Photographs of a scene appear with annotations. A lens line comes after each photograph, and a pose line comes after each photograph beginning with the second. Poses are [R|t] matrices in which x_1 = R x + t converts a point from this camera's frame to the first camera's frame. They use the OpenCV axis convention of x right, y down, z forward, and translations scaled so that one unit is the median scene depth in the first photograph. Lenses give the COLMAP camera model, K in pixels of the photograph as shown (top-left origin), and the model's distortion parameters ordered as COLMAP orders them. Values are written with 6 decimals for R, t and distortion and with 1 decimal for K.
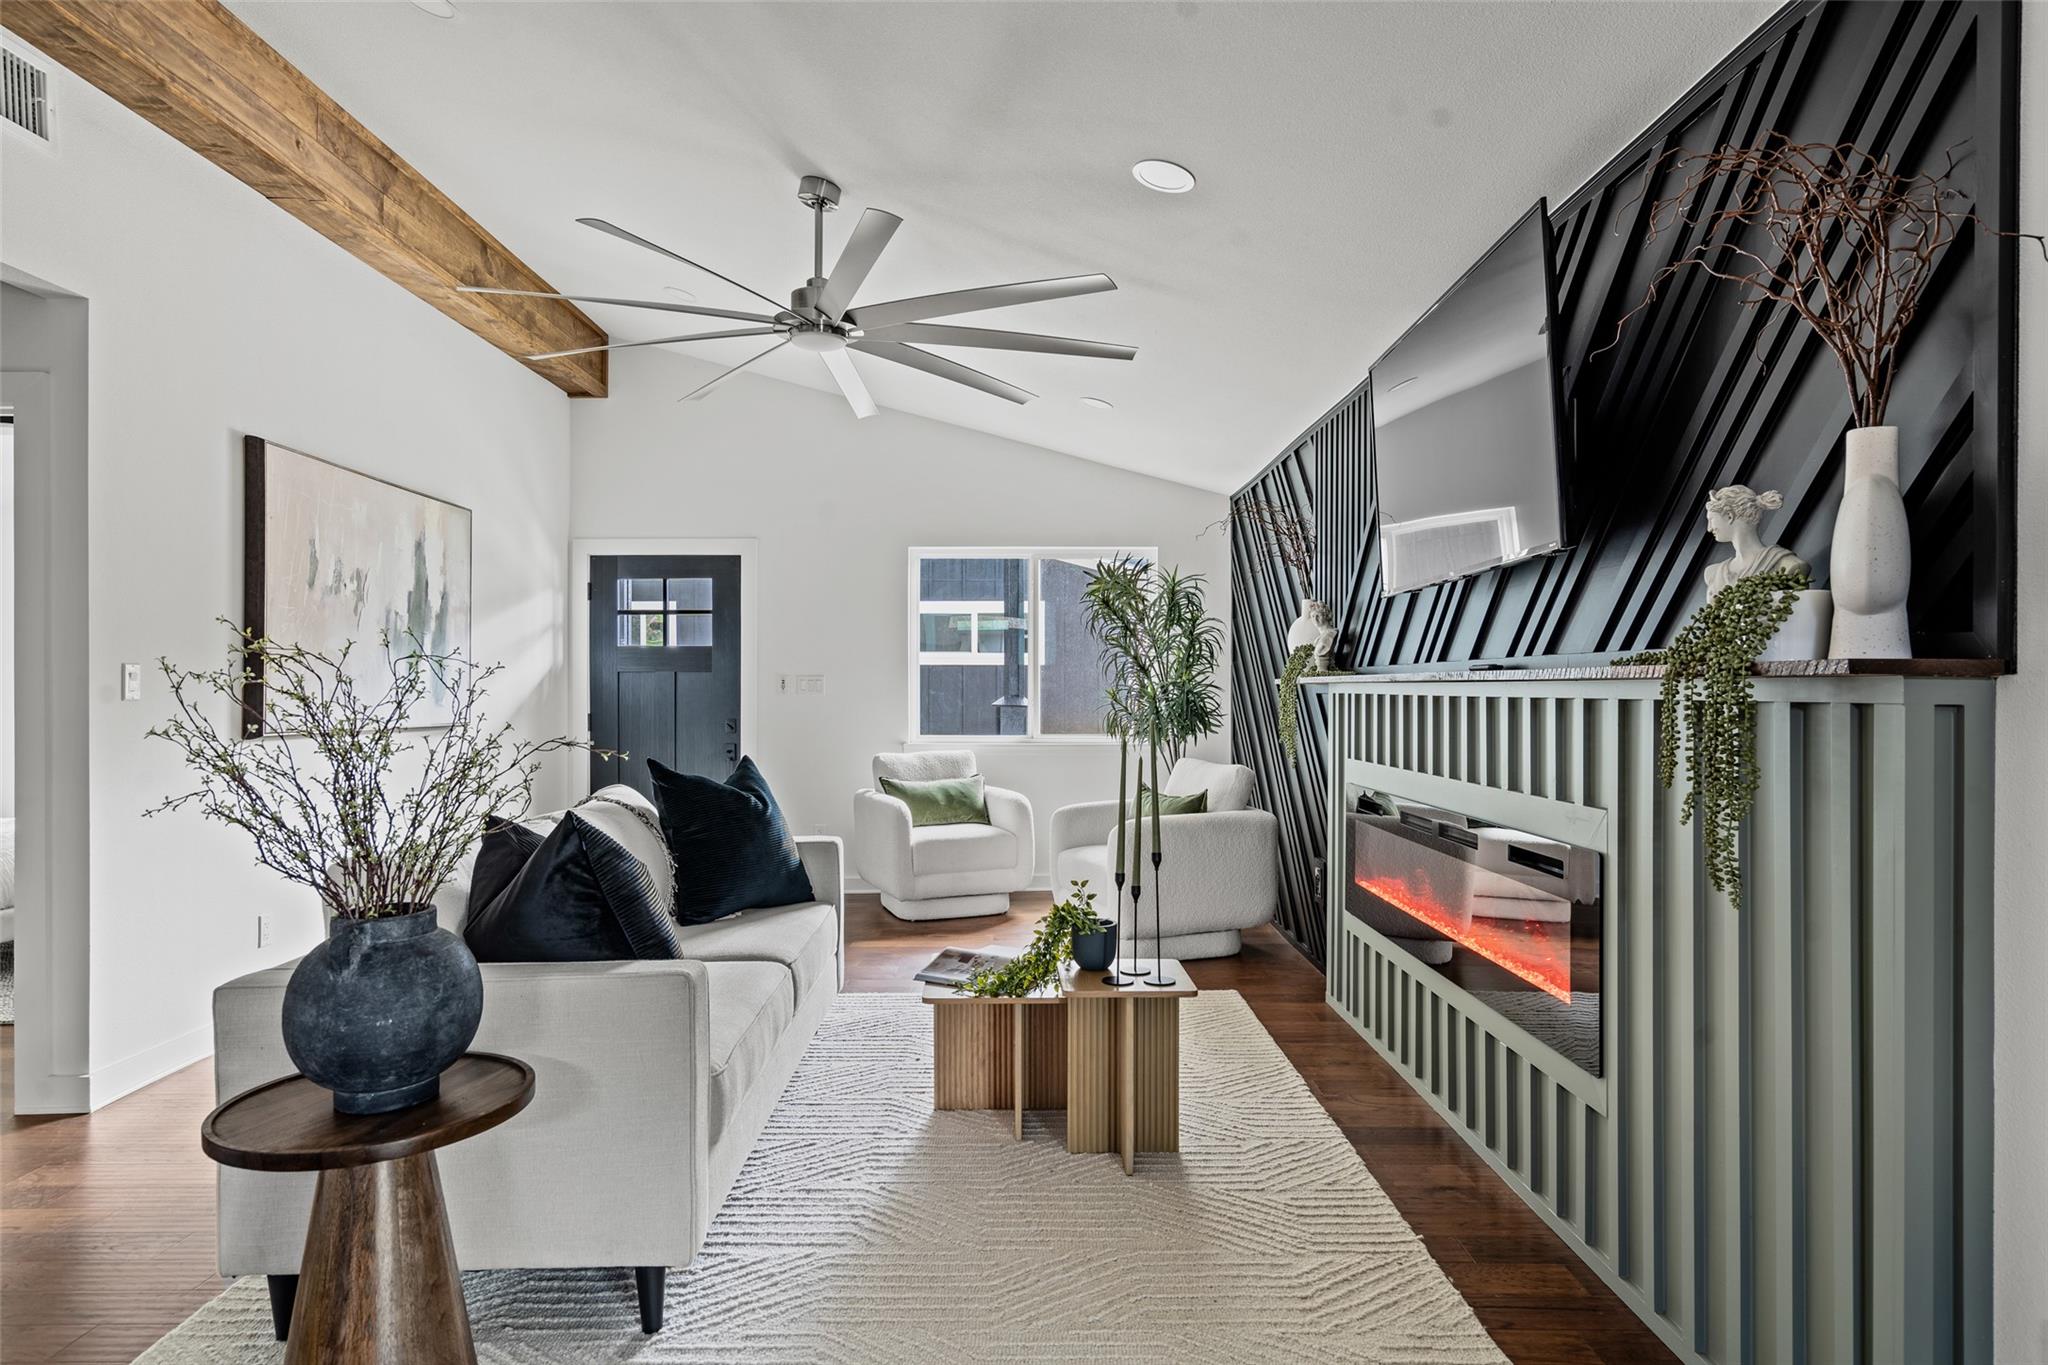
lens RADIAL K [[1141.3, 0, 1033.6], [0, 1141.3, 697.9], [0, 0, 1]] dist [0.019984, 0.000867]
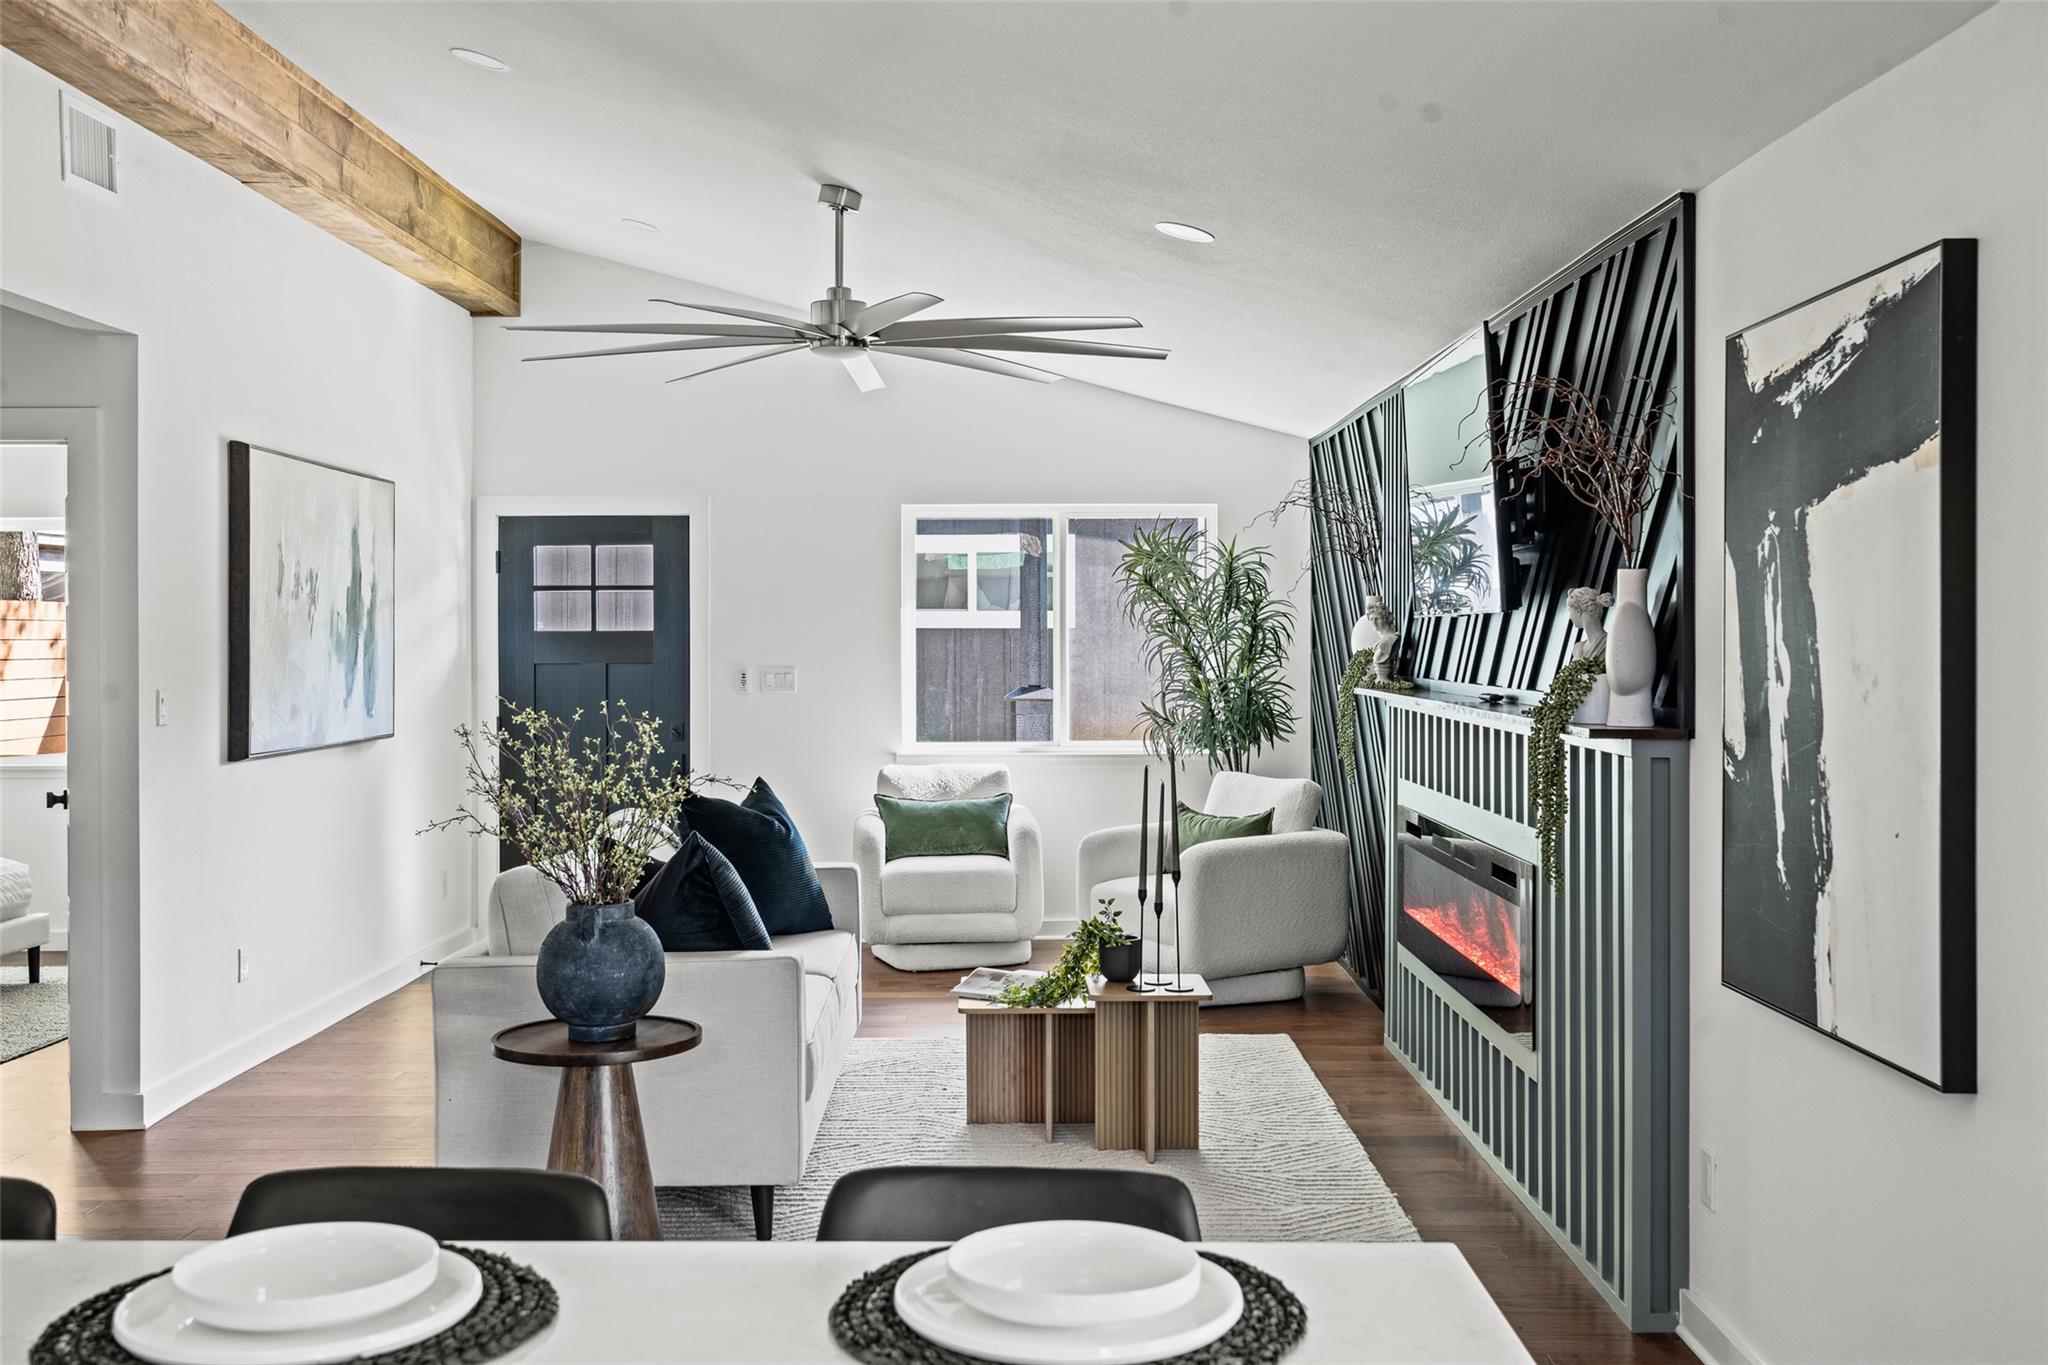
lens RADIAL K [[2017.8, 0, 1022.0], [0, 2017.8, 663.8], [0, 0, 1]] dist [0.021410, 0.000000]
pose [[0.999834, -0.003498, -0.017859, -0.002857], [0.003652, 0.999956, 0.008615, -0.056010], [0.017829, -0.008679, 0.999803, -0.654400]]
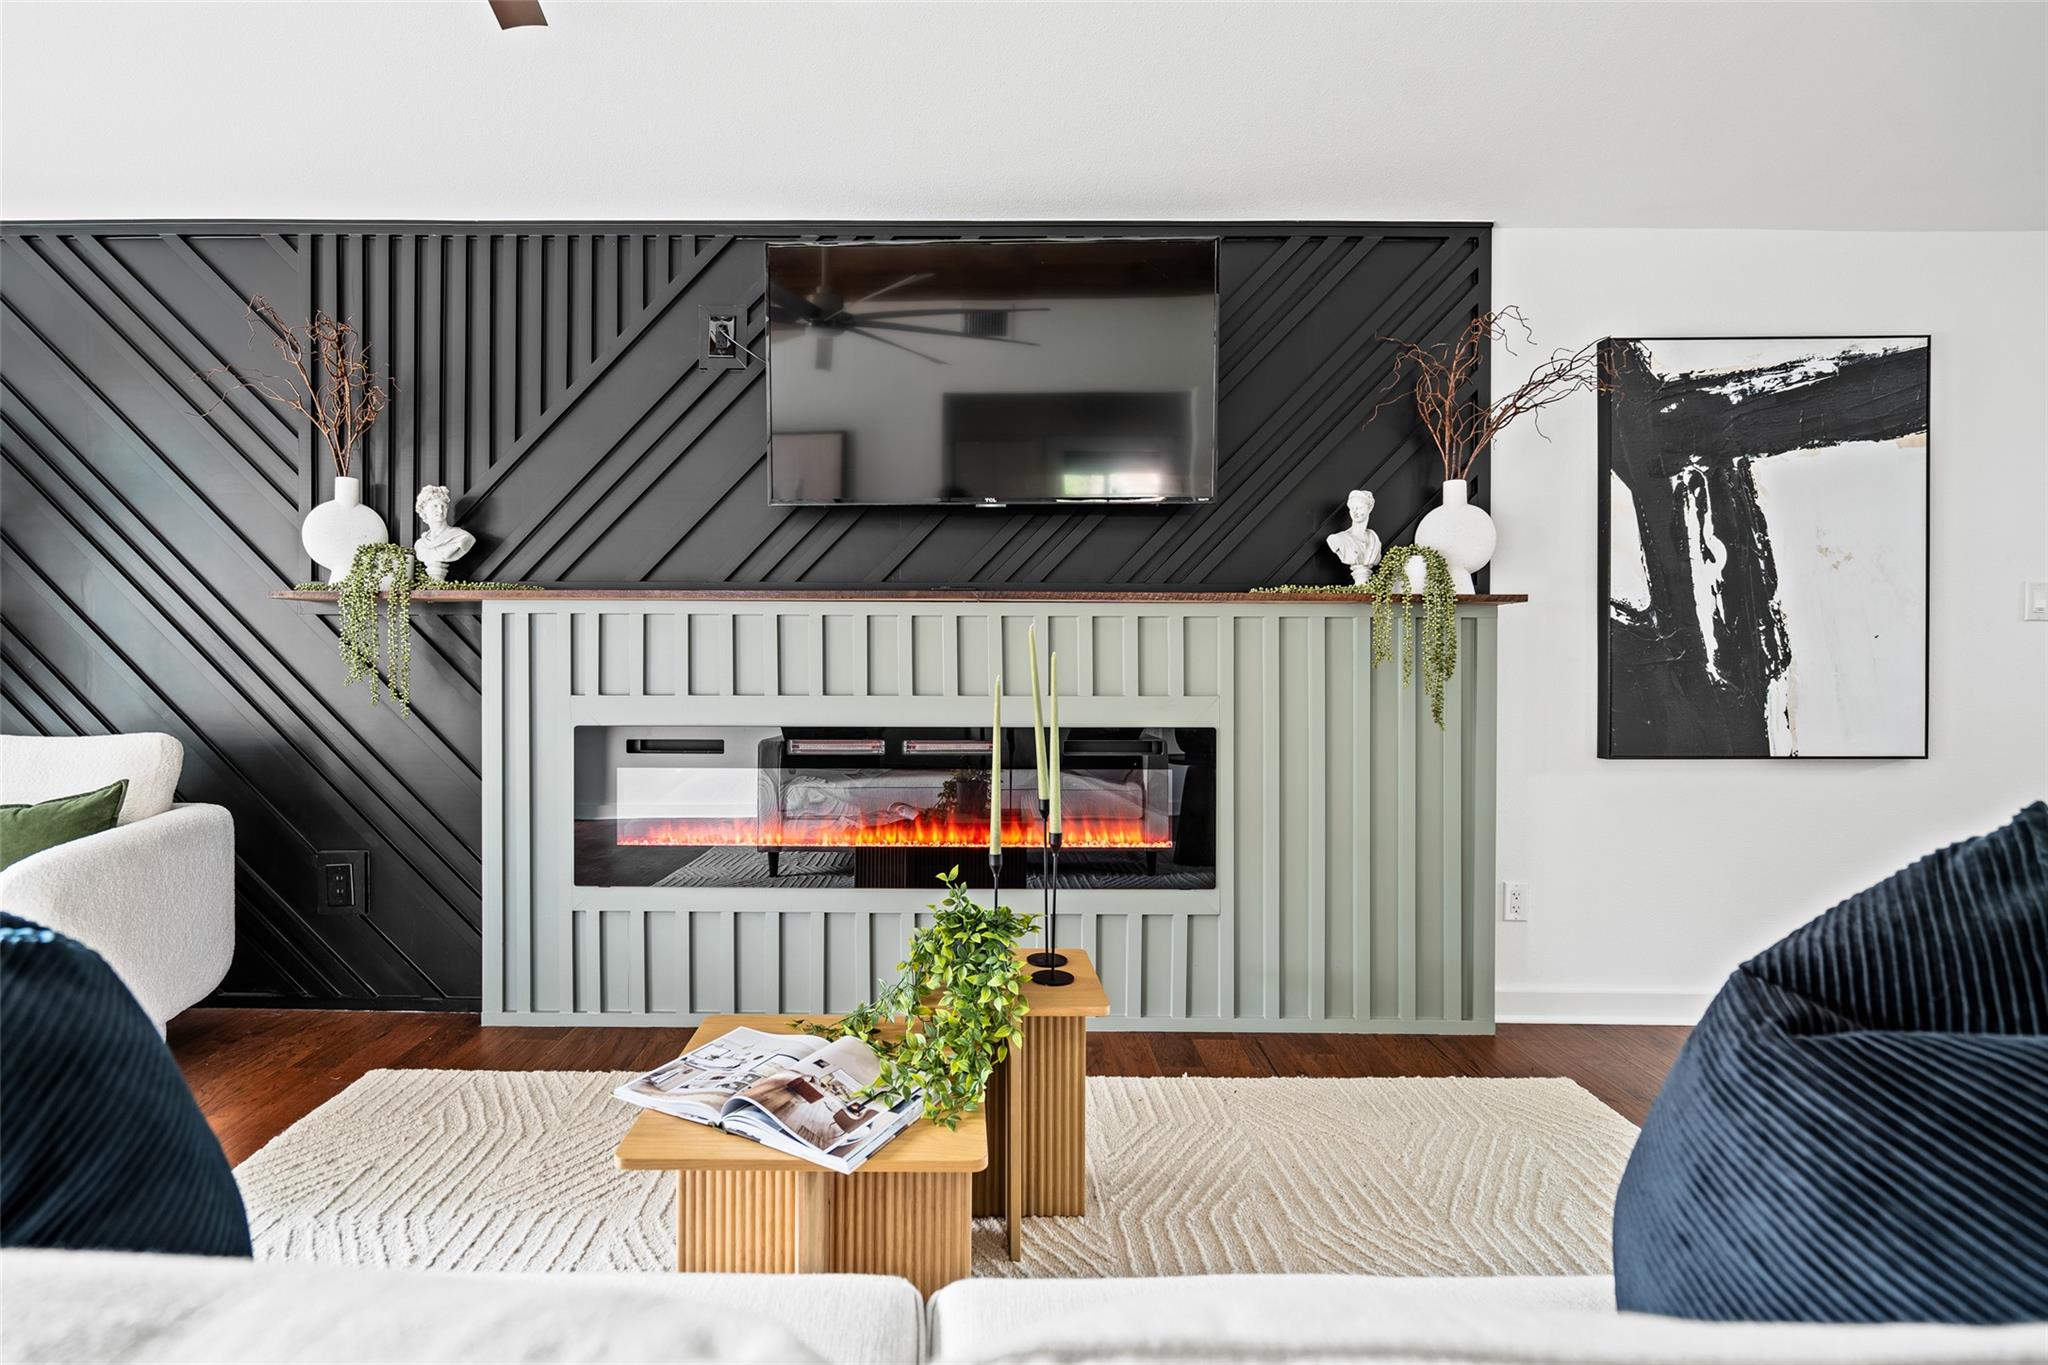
lens RADIAL K [[942.9, 0, 1021.2], [0, 942.9, 671.6], [0, 0, 1]] dist [0.005399, 0.000602]
pose [[-0.004184, -0.010409, 0.999937, -0.361254], [0.005248, 0.999932, 0.010431, 0.029197], [-0.999977, 0.005291, -0.004130, 0.697271]]
